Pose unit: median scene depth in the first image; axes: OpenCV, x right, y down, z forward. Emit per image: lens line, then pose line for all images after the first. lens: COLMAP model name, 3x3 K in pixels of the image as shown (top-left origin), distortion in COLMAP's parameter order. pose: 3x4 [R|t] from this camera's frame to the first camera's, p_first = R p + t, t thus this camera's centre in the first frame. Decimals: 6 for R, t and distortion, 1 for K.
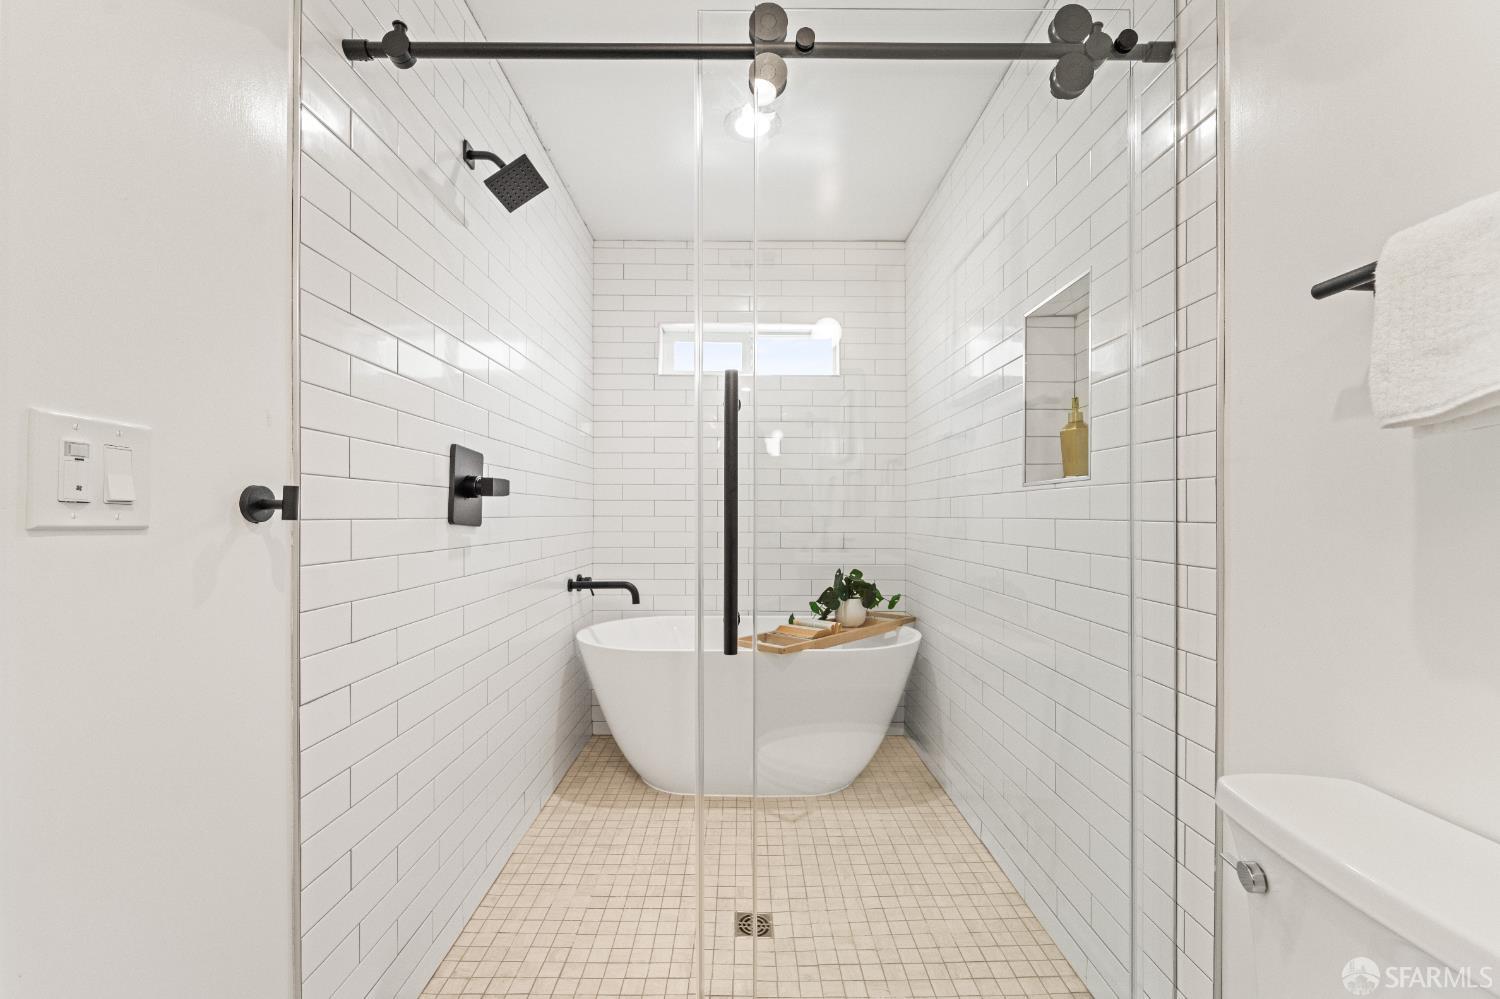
lens RADIAL K [[610.7, 0, 750.7], [0, 610.7, 513.8], [0, 0, 1]] dist [-0.002679, -0.000199]
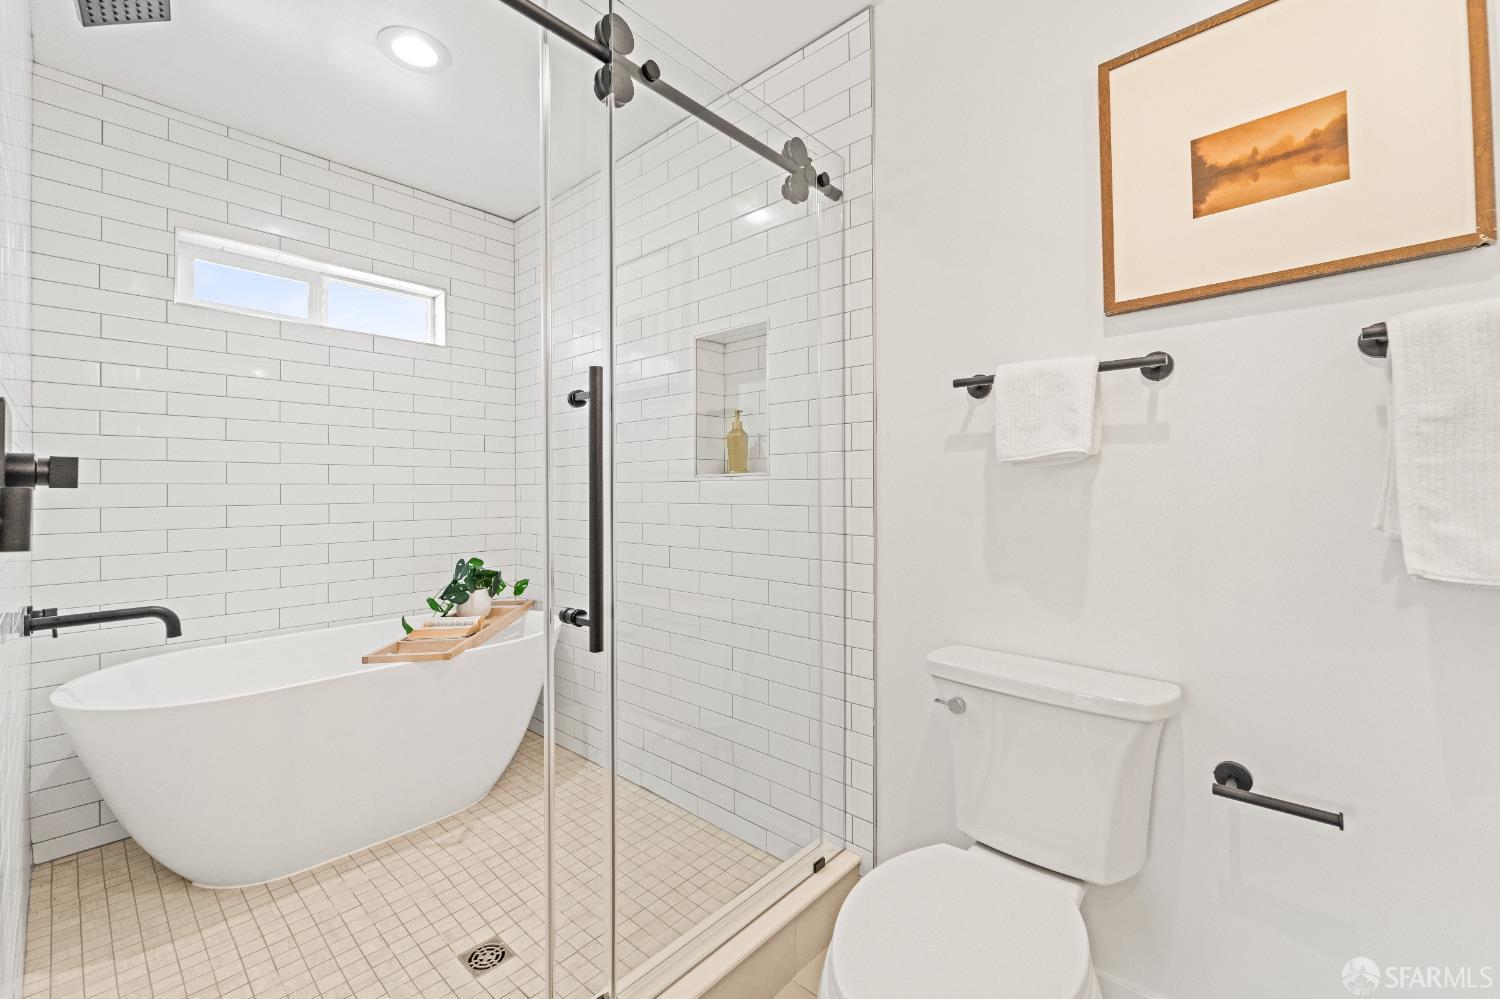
lens RADIAL K [[615.6, 0, 747.6], [0, 615.6, 487.2], [0, 0, 1]] dist [-0.000210, -0.000189]
pose [[0.677383, -0.004103, 0.735619, -0.304889], [0.006064, 0.999982, -0.000007, -0.018835], [-0.735605, 0.004465, 0.677396, 0.068591]]
